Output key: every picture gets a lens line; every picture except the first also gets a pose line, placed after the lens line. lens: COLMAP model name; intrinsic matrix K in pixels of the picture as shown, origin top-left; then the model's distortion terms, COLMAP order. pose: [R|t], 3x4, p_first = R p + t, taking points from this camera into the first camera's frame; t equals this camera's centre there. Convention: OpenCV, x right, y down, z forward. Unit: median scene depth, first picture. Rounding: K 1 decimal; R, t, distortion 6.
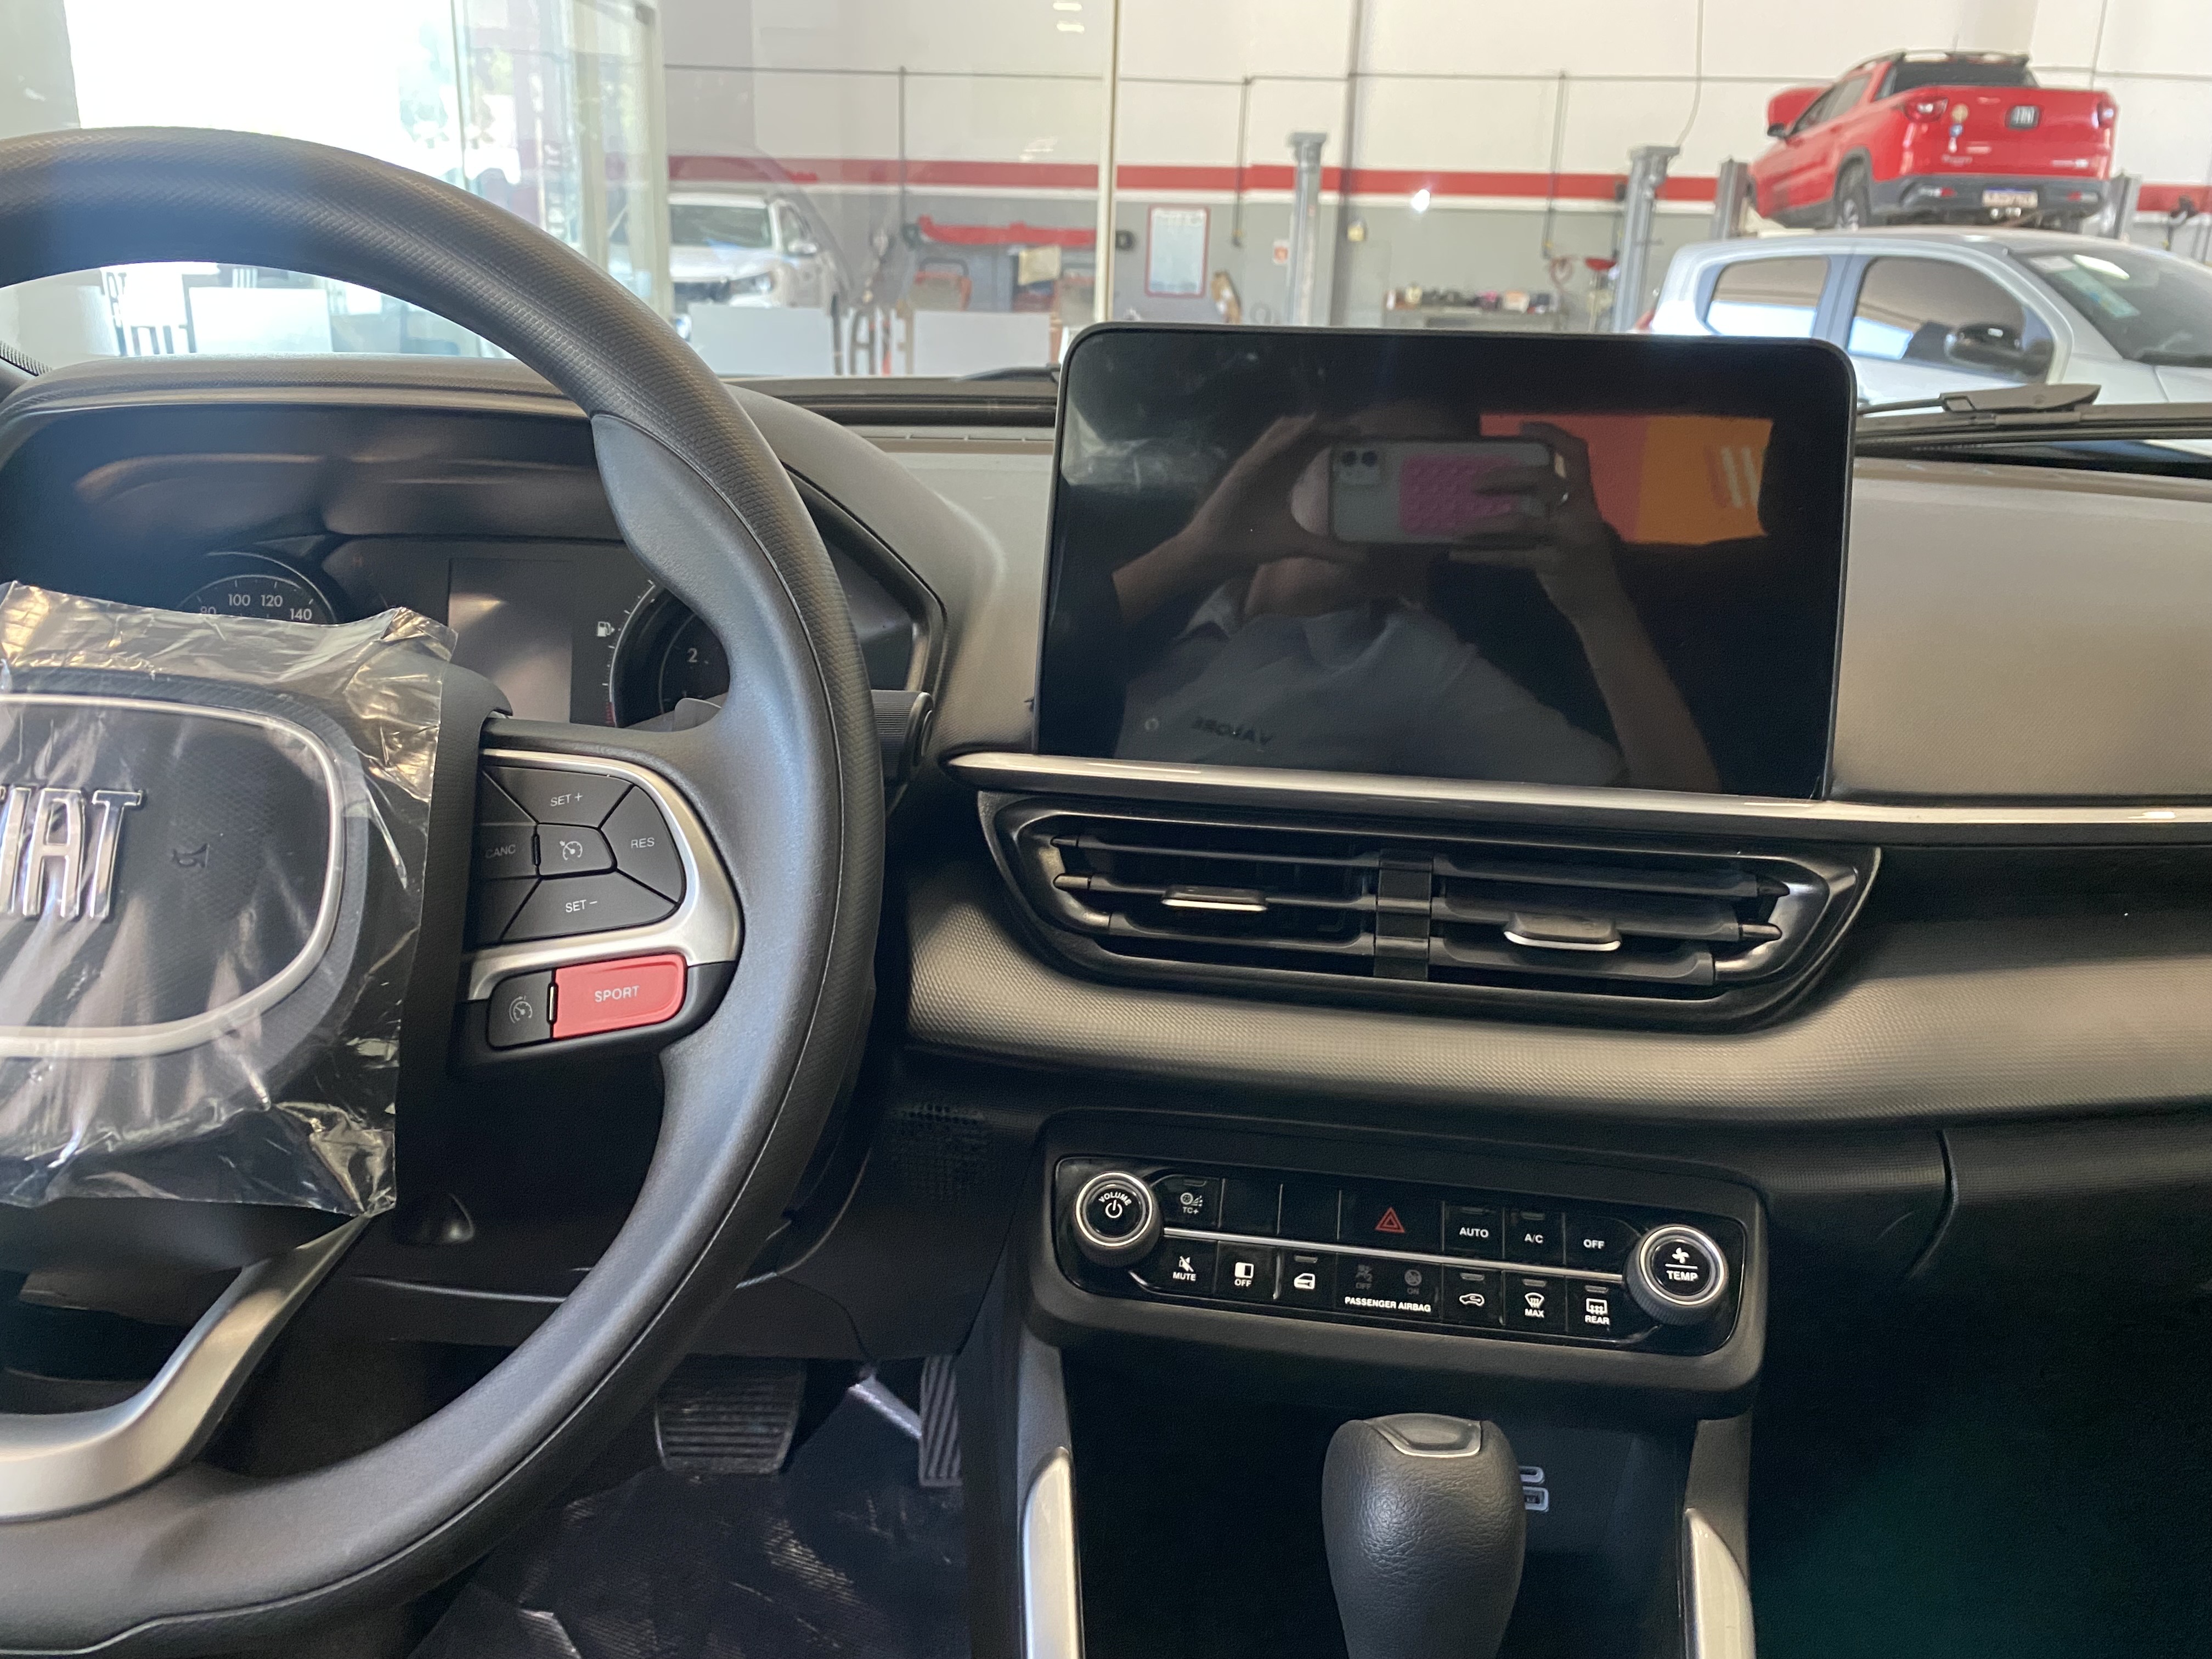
lens RADIAL K [[1687.9, 0, 1082.7], [0, 1687.9, 768.3], [0, 0, 1]] dist [-0.002245, 0.006312]
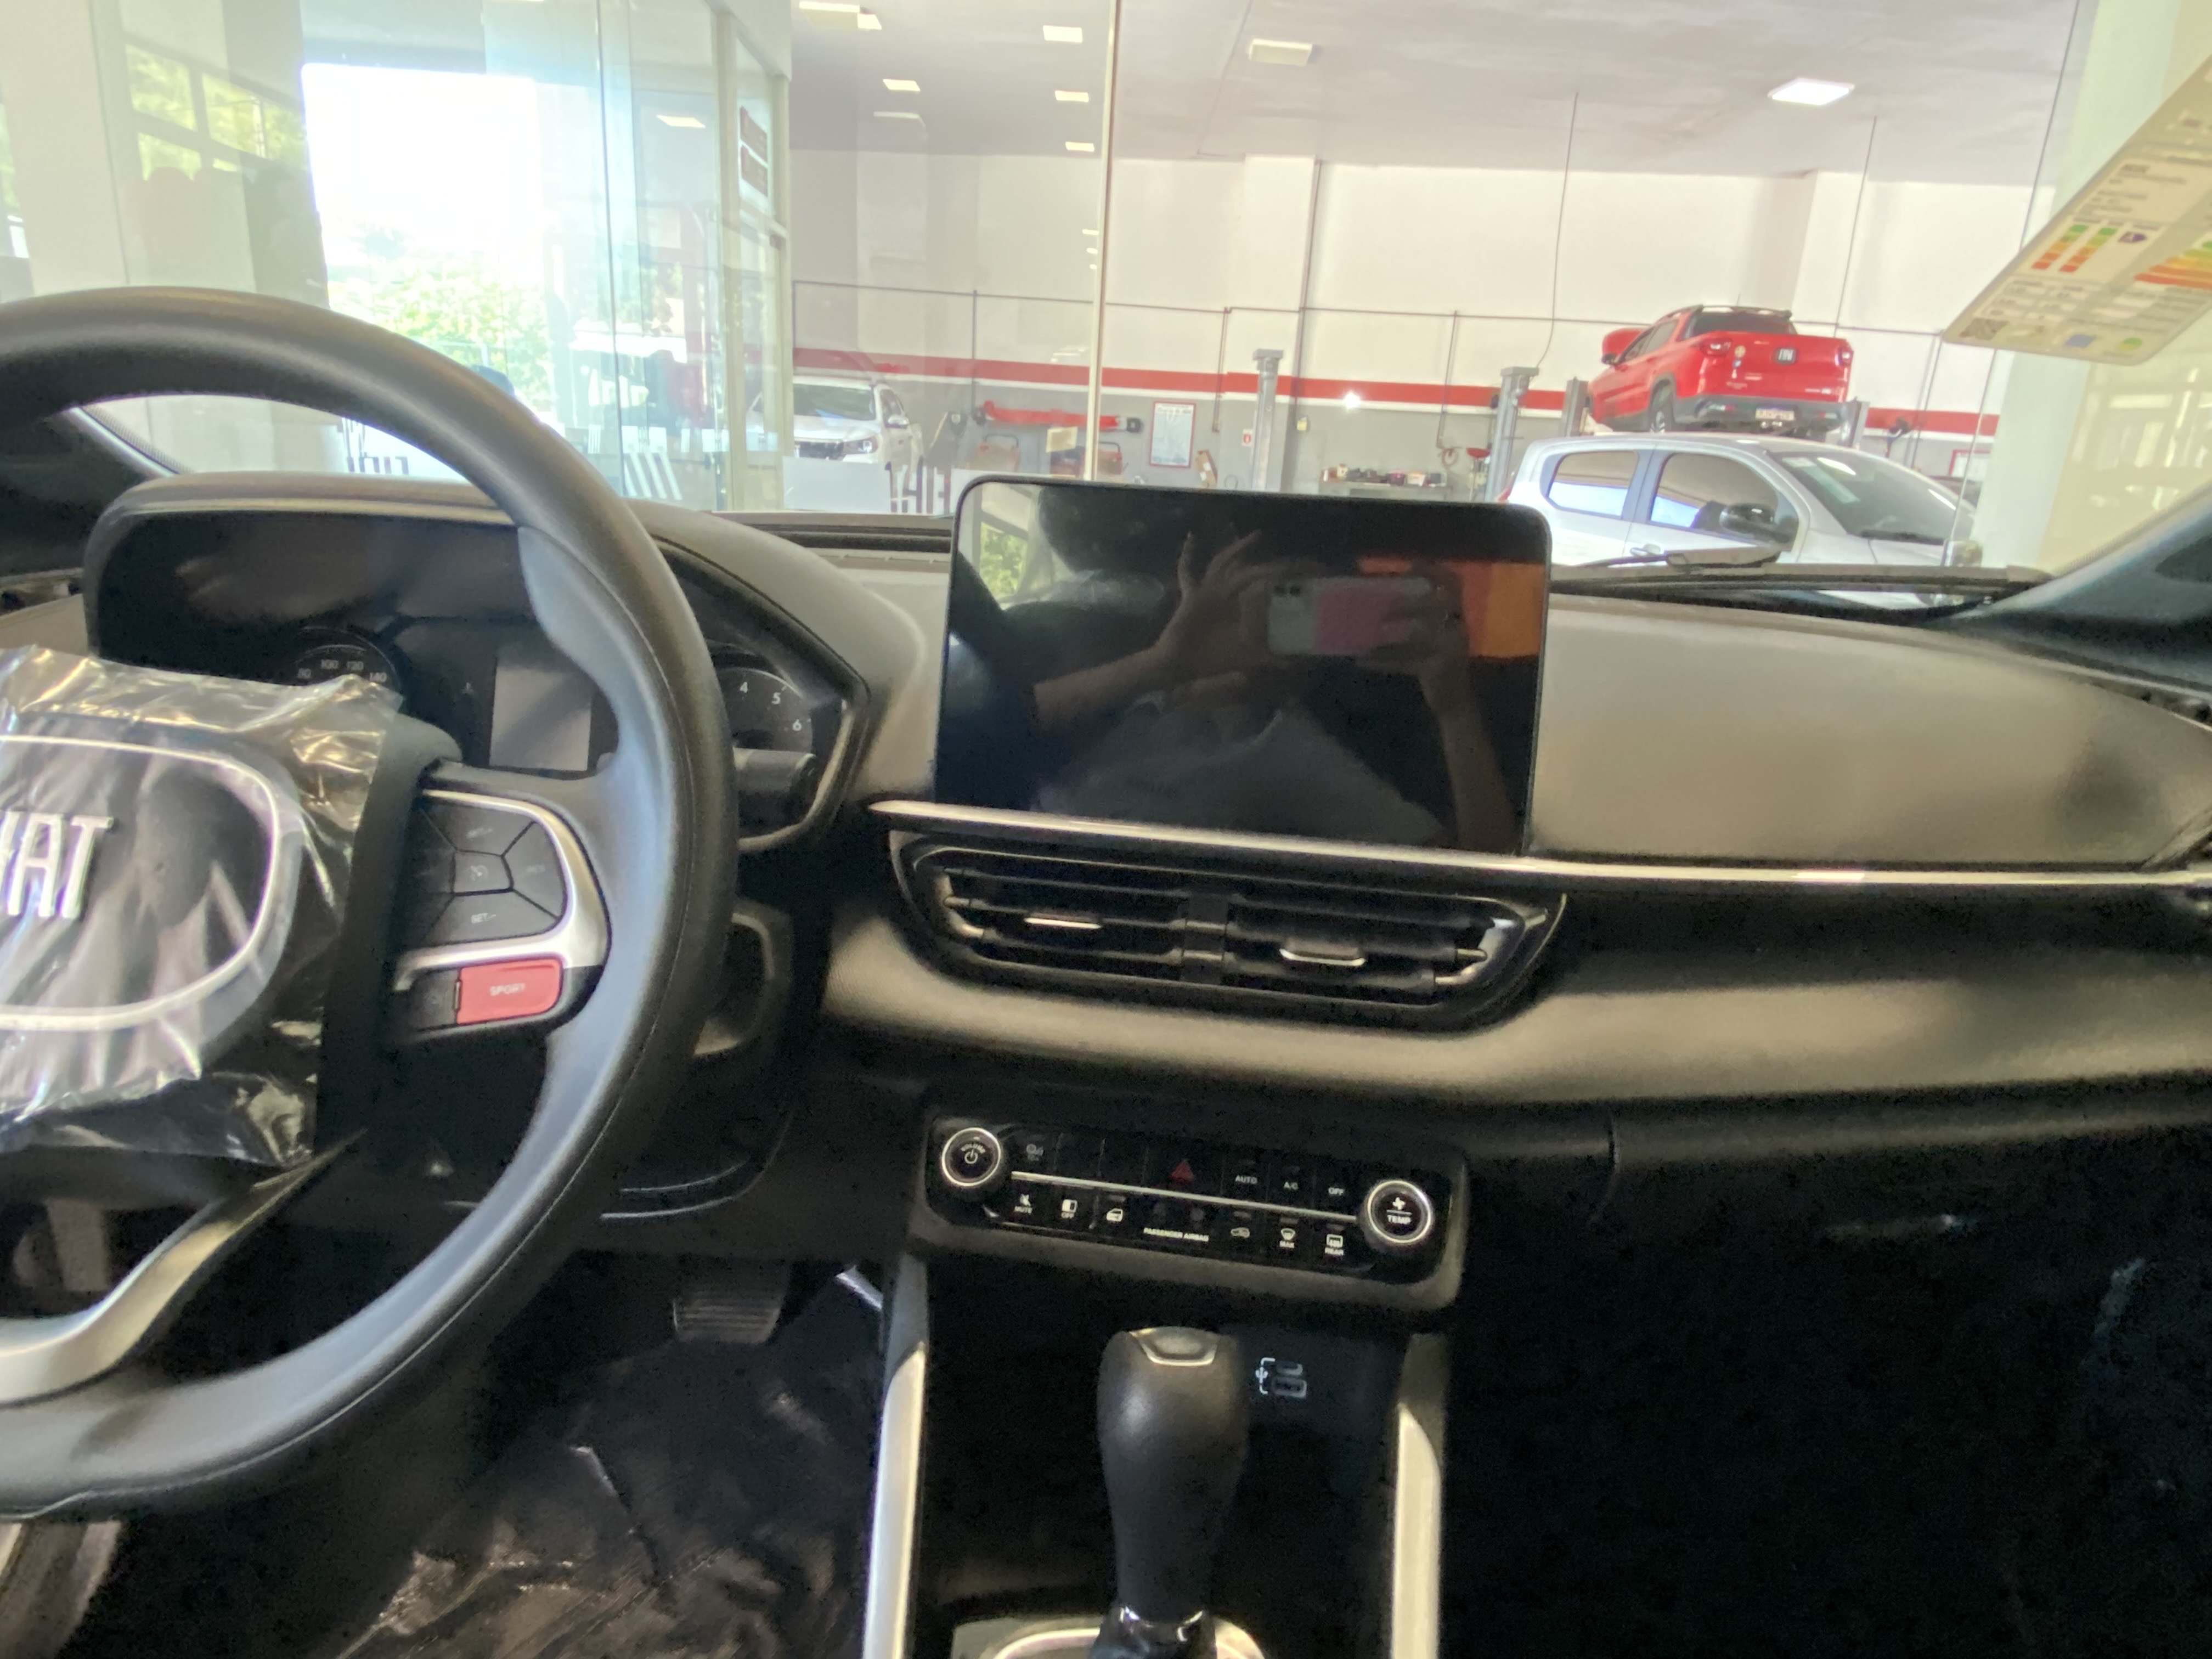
lens RADIAL K [[1221.2, 0, 1133.1], [0, 1221.2, 808.9], [0, 0, 1]] dist [0.058213, -0.068066]
pose [[0.999297, 0.027928, 0.024996, 0.109323], [-0.027925, 0.999610, -0.000501, -0.008378], [-0.025000, -0.000197, 0.999687, 0.053750]]
